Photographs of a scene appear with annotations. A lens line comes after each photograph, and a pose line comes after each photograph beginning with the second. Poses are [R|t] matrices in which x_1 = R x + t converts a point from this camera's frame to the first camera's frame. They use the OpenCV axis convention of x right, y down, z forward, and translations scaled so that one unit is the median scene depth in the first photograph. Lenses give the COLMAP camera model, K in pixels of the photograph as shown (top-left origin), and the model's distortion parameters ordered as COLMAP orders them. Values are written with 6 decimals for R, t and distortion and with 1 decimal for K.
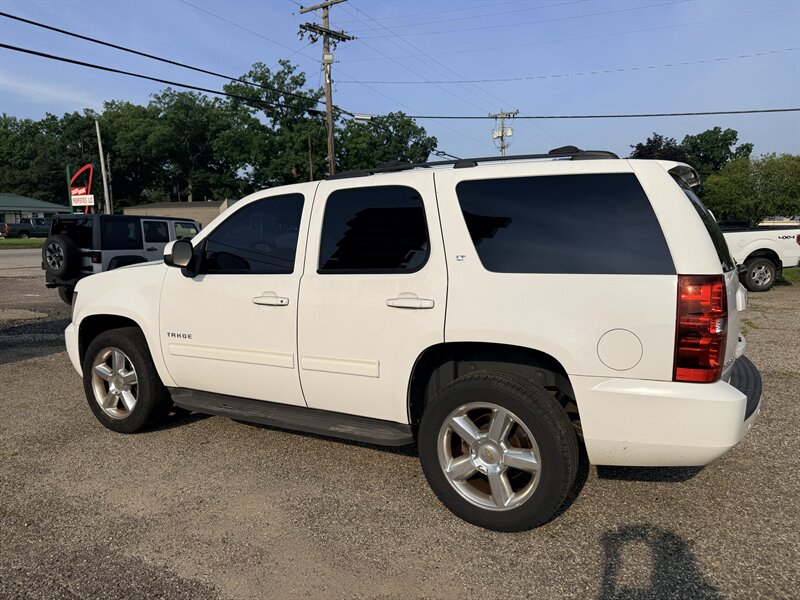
lens RADIAL K [[570.6, 0, 403.5], [0, 570.6, 301.3], [0, 0, 1]] dist [0.012929, -0.022079]
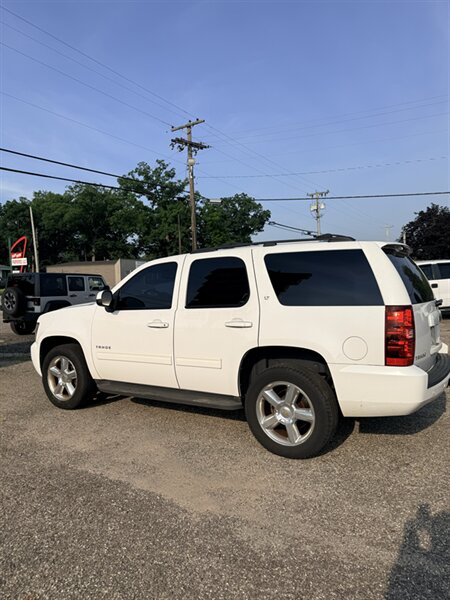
lens RADIAL K [[428.0, 0, 227.3], [0, 428.0, 298.8], [0, 0, 1]] dist [0.012929, -0.022079]
pose [[0.998664, -0.016766, -0.048883, 0.037182], [0.013031, 0.997042, -0.075749, 0.020424], [0.050009, 0.075010, 0.995928, -0.267456]]
